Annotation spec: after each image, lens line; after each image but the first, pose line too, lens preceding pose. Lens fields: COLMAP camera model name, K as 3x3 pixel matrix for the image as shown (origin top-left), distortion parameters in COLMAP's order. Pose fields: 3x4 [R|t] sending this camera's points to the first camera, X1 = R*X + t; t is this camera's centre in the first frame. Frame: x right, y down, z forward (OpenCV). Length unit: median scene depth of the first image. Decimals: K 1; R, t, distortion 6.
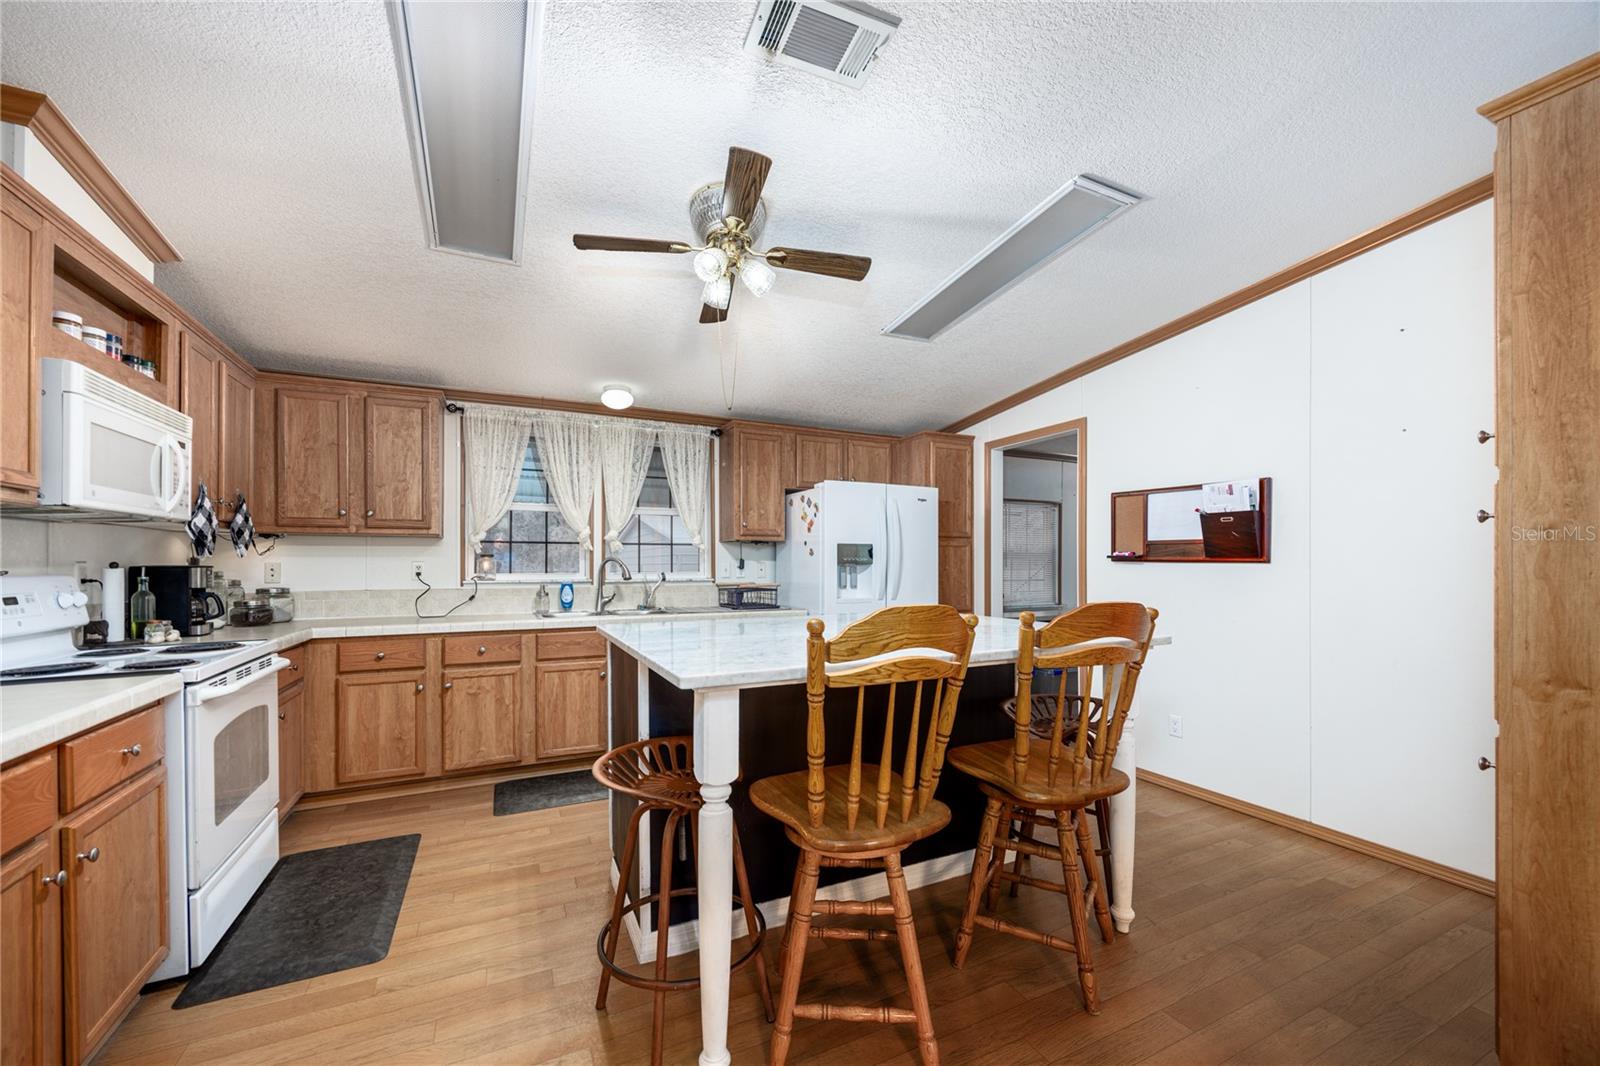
lens RADIAL K [[617.6, 0, 793.8], [0, 617.6, 562.1], [0, 0, 1]] dist [-0.002969, 0.000409]
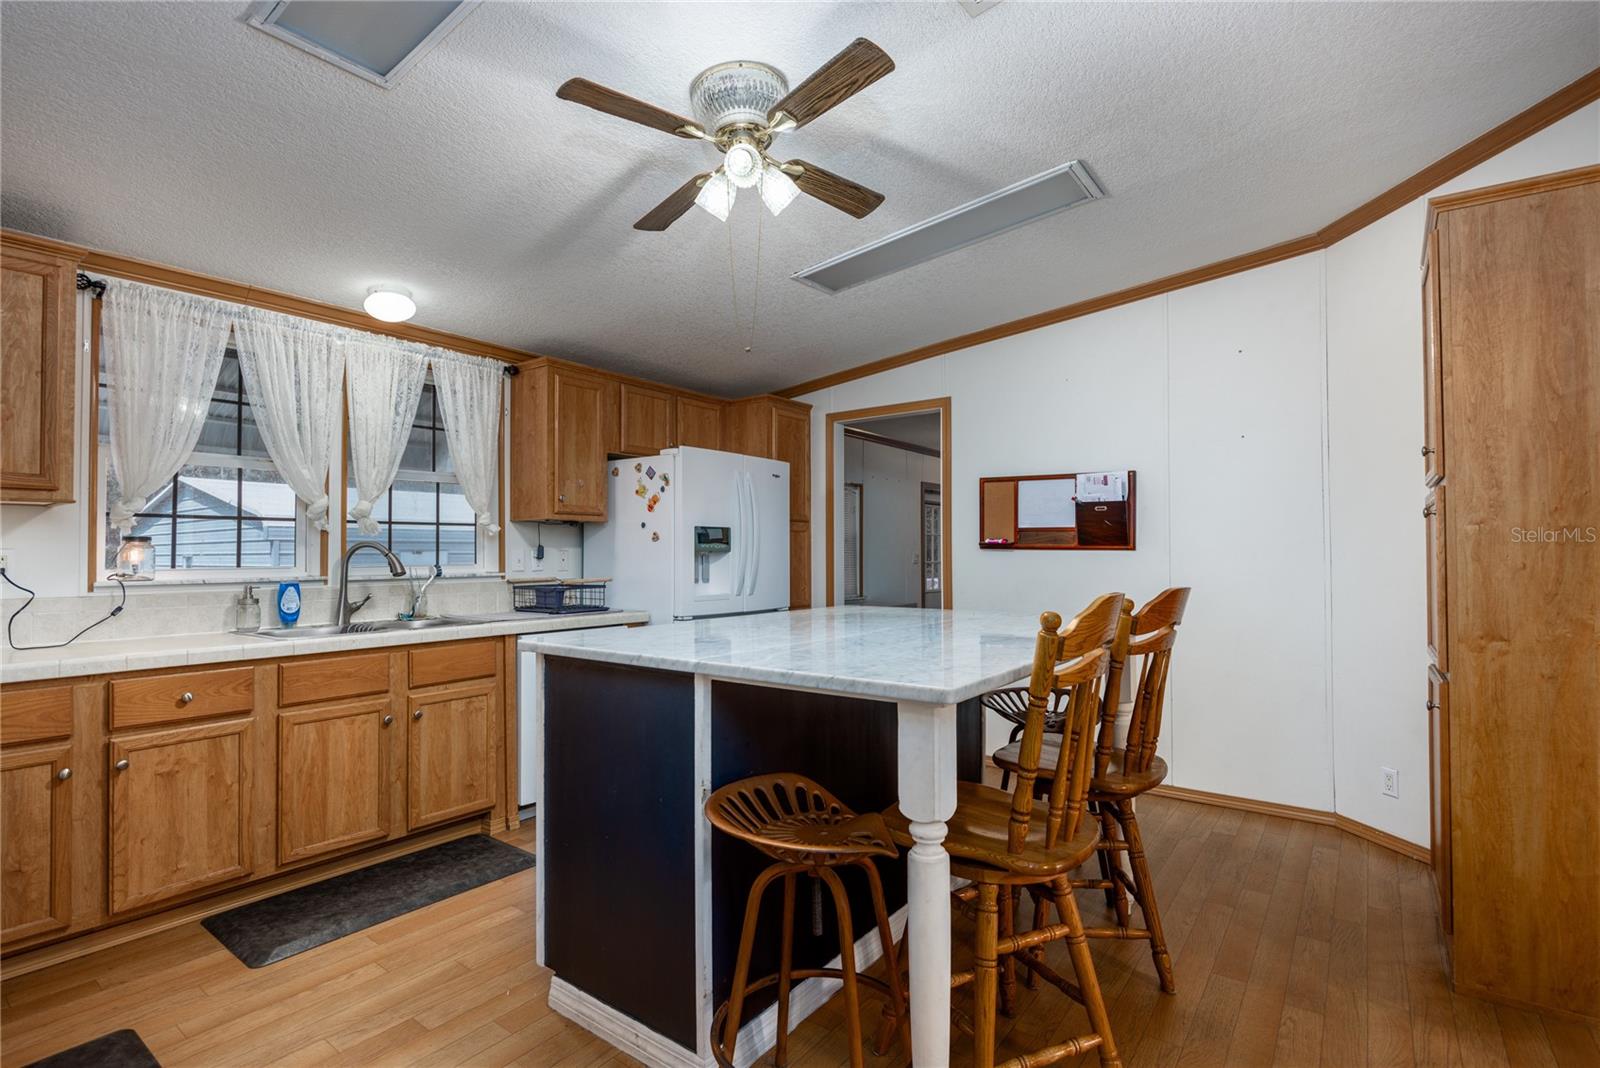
lens RADIAL K [[765.0, 0, 789.8], [0, 765.0, 537.9], [0, 0, 1]] dist [-0.008483, -0.000076]
pose [[0.889091, 0.006871, 0.457678, -0.369478], [0.000706, 0.999866, -0.016383, 0.001522], [-0.457729, 0.014889, 0.888967, 0.091662]]
